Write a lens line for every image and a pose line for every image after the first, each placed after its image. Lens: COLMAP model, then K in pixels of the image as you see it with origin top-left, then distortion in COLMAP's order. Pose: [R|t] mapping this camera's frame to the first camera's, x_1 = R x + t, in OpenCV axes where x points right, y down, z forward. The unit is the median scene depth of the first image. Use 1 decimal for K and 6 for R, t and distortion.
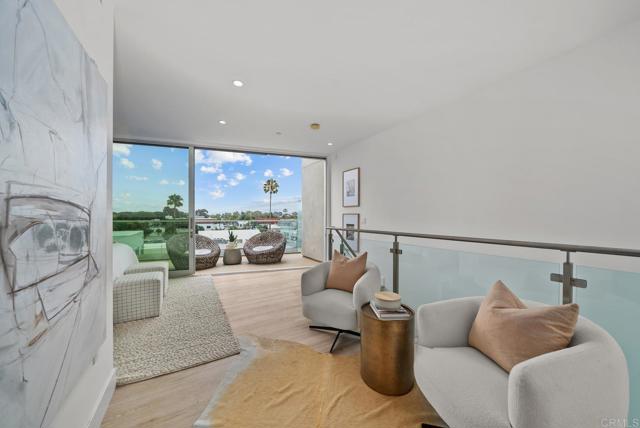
lens RADIAL K [[221.7, 0, 318.6], [0, 221.7, 214.5], [0, 0, 1]] dist [-0.006419, -0.000082]
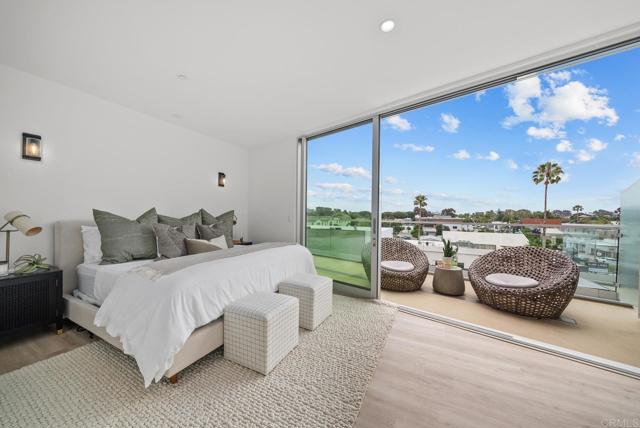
lens RADIAL K [[221.7, 0, 318.6], [0, 221.7, 214.5], [0, 0, 1]] dist [-0.006419, -0.000082]
pose [[0.526214, 0.001747, -0.850350, -0.024863], [0.000195, 0.999998, 0.002175, 0.001017], [0.850352, -0.001310, 0.526213, 0.168967]]
